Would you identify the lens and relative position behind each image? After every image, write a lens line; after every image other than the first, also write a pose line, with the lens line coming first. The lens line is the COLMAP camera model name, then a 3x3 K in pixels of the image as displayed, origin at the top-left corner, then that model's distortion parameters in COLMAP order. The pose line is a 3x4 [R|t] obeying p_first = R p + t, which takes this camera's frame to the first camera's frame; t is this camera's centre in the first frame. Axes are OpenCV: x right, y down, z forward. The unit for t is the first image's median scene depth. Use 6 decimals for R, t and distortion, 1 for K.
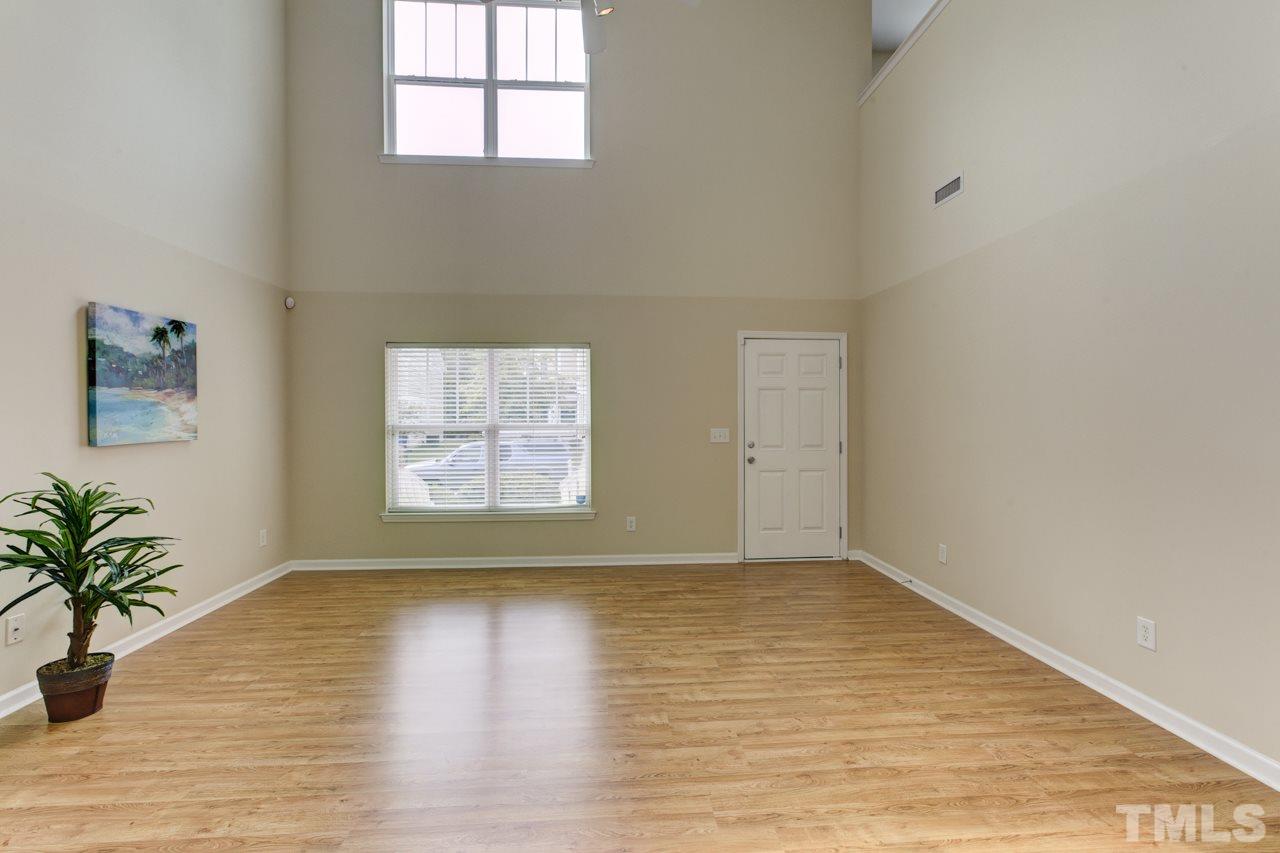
lens RADIAL K [[572.6, 0, 641.1], [0, 572.6, 421.4], [0, 0, 1]] dist [-0.005512, 0.001841]
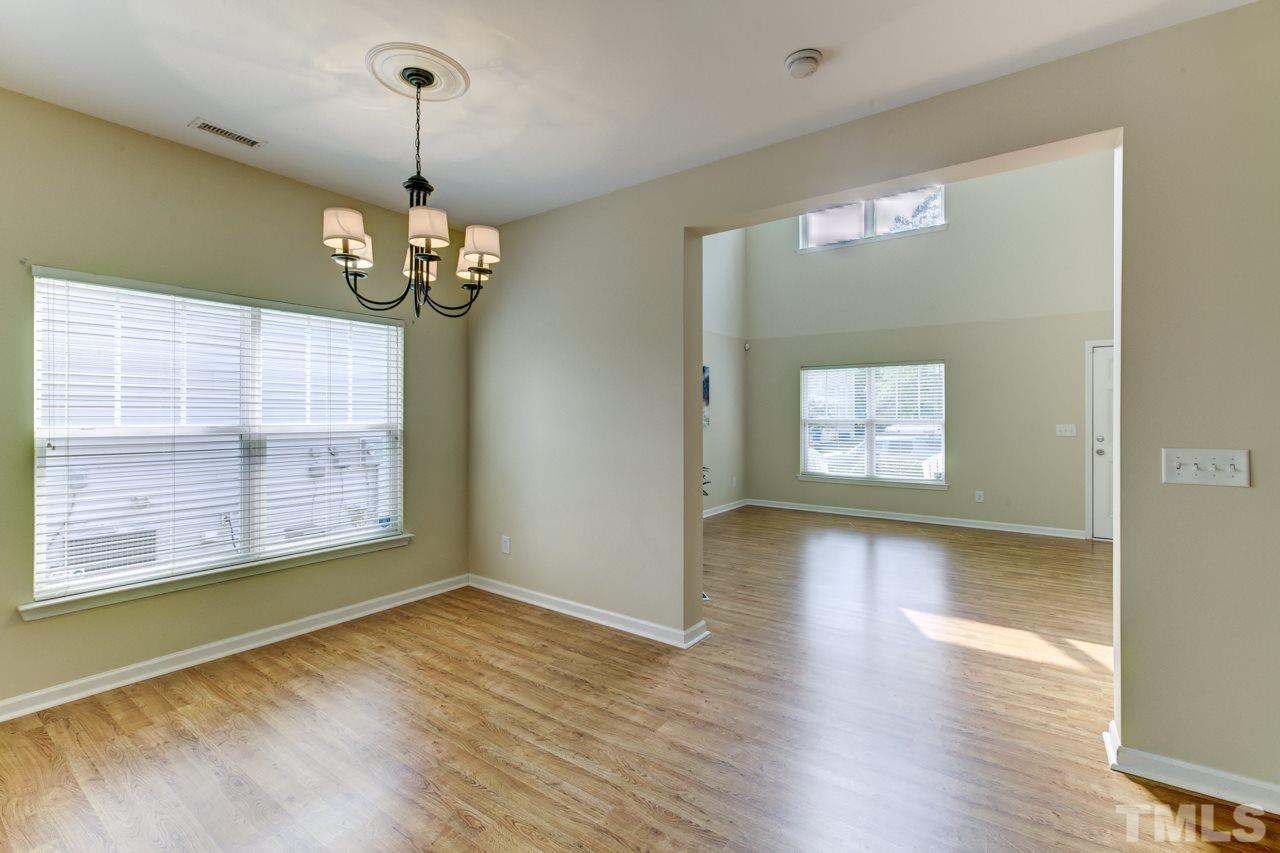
lens RADIAL K [[572.6, 0, 638.2], [0, 572.6, 408.6], [0, 0, 1]] dist [-0.005512, 0.001841]
pose [[0.765016, -0.003092, -0.644004, 0.332494], [-0.007330, 0.999882, -0.013507, 0.003866], [0.643969, 0.015054, 0.764903, -0.722702]]
